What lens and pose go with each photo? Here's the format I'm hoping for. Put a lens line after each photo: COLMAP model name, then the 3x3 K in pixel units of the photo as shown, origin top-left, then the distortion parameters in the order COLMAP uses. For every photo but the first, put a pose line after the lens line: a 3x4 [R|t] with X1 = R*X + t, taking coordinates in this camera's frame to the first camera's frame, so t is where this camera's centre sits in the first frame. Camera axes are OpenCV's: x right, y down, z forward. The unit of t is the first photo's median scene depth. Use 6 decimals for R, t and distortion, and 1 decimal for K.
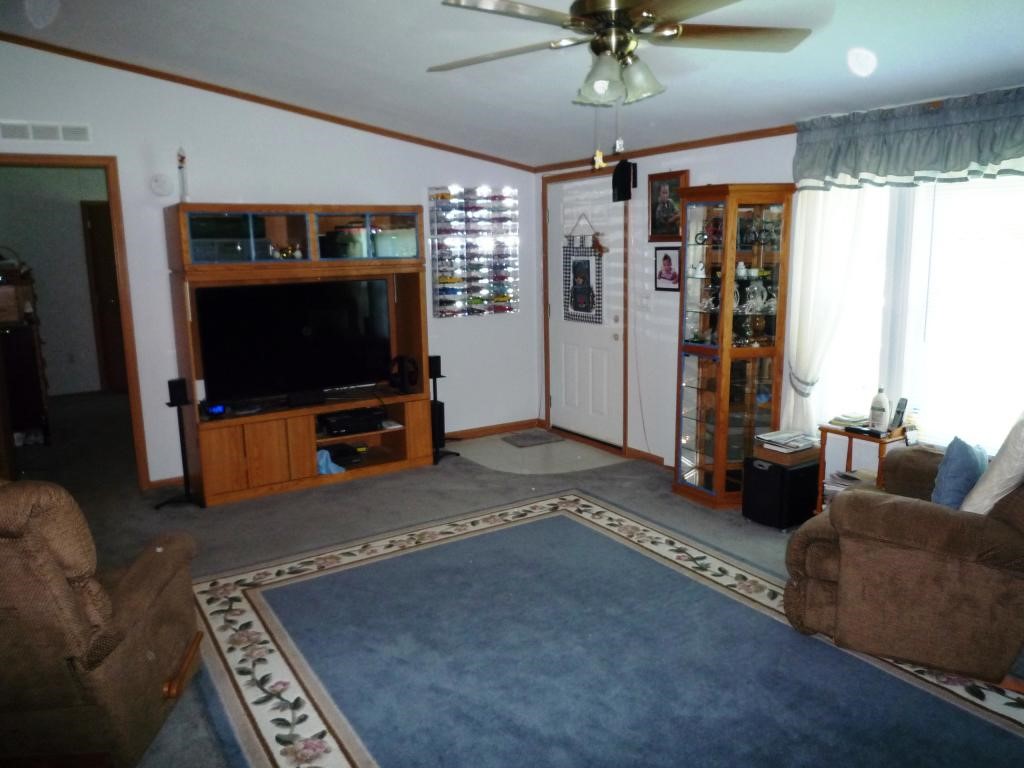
lens RADIAL K [[767.3, 0, 520.0], [0, 767.3, 380.2], [0, 0, 1]] dist [-0.019679, -0.005508]
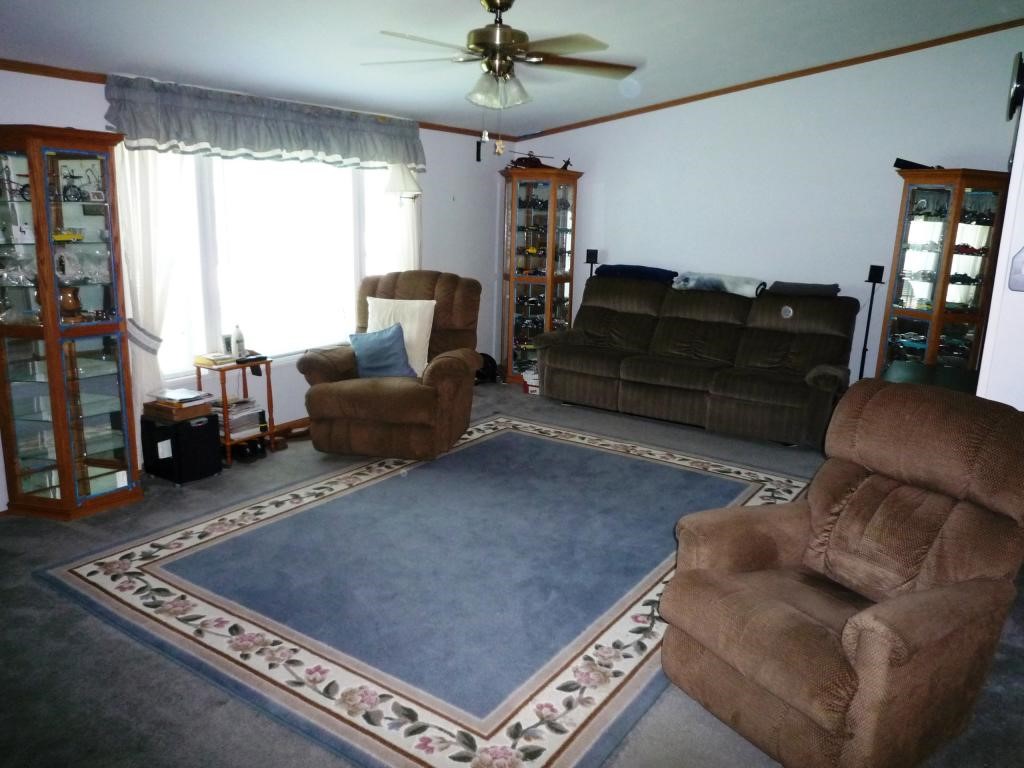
lens RADIAL K [[767.3, 0, 520.0], [0, 767.3, 380.2], [0, 0, 1]] dist [-0.019679, -0.005508]
pose [[-0.402704, -0.191692, 0.895033, -0.800845], [0.143556, 0.952497, 0.268590, -0.163032], [-0.904003, 0.236650, -0.356056, 1.016962]]
